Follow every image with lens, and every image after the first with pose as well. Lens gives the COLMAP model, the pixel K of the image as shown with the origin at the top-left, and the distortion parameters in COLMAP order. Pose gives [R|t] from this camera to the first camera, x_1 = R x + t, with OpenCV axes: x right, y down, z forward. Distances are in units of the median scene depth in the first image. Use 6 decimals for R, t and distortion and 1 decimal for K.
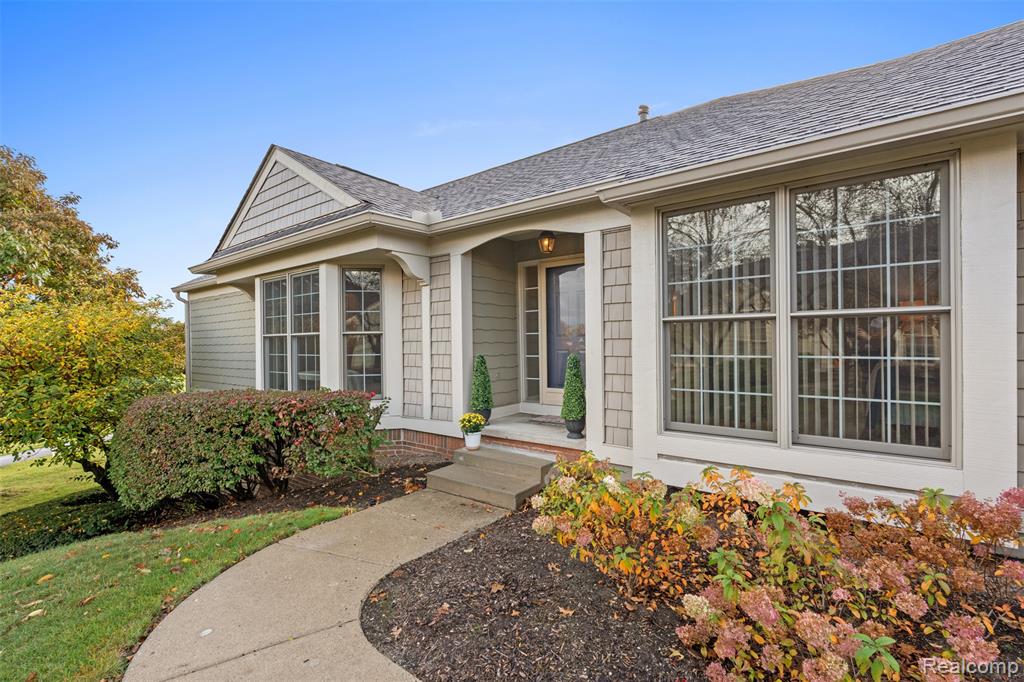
lens RADIAL K [[447.5, 0, 508.7], [0, 447.5, 339.0], [0, 0, 1]] dist [-0.001419, -0.000128]
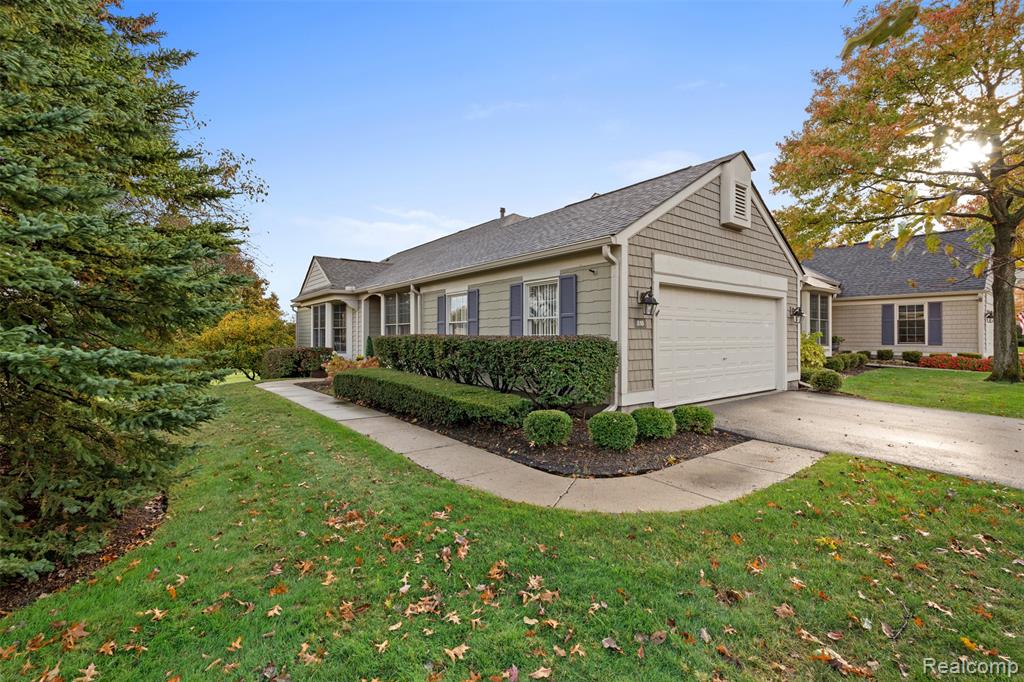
lens RADIAL K [[447.5, 0, 508.7], [0, 447.5, 339.0], [0, 0, 1]] dist [-0.001419, -0.000128]
pose [[0.968206, 0.016695, -0.249596, 1.167922], [-0.014453, 0.999837, 0.010816, 0.007022], [0.249736, -0.006865, 0.968290, -1.182569]]
